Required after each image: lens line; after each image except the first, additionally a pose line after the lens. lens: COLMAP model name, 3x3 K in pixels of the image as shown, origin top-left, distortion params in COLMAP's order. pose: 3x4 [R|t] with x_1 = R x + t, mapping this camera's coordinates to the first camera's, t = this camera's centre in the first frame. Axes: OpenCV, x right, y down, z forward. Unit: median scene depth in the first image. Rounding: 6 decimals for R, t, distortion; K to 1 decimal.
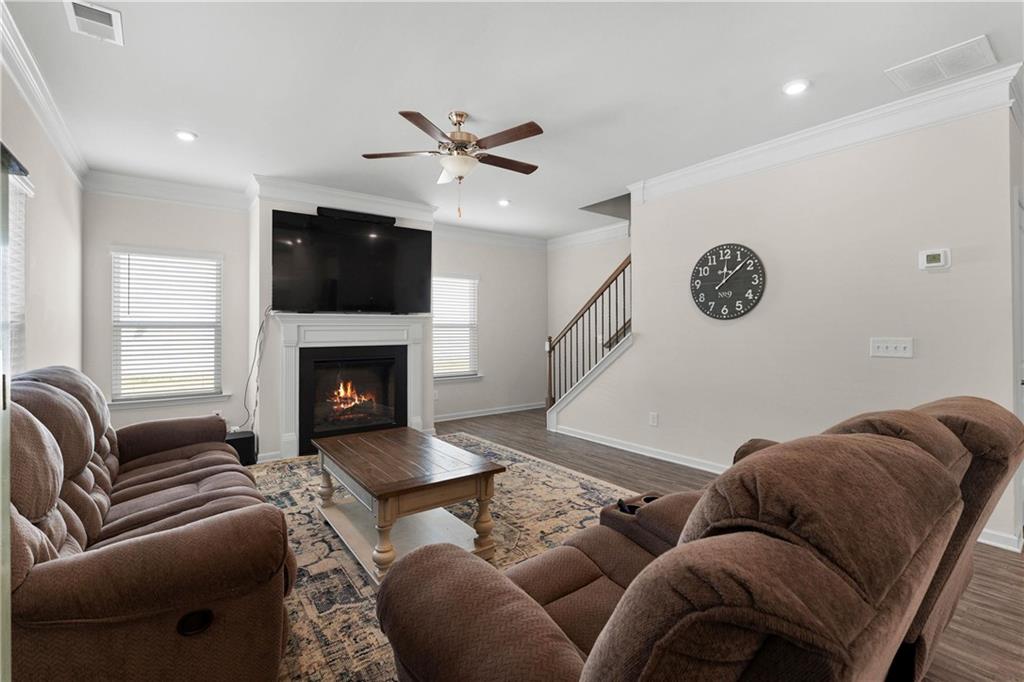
lens RADIAL K [[455.1, 0, 517.2], [0, 455.1, 327.7], [0, 0, 1]] dist [0.001967, 0.000038]
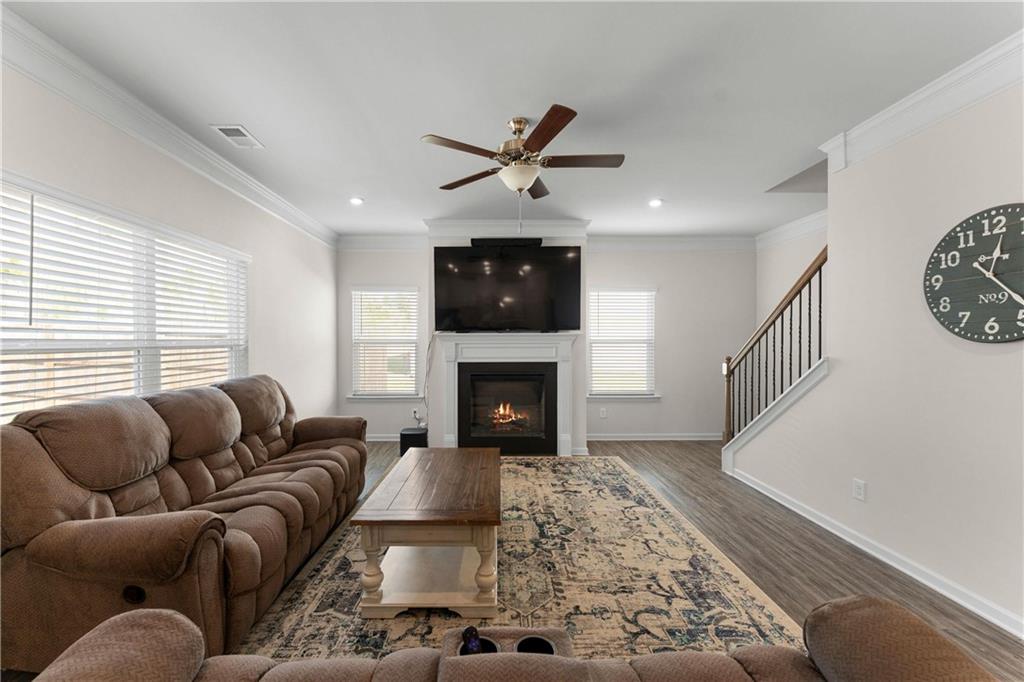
lens RADIAL K [[419.3, 0, 512.0], [0, 419.3, 341.0], [0, 0, 1]] dist [-0.001065, -0.000181]
pose [[0.804607, 0.007739, -0.593758, 0.277079], [0.000333, 0.999909, 0.013485, -0.026333], [0.593808, -0.011047, 0.804531, 0.228873]]
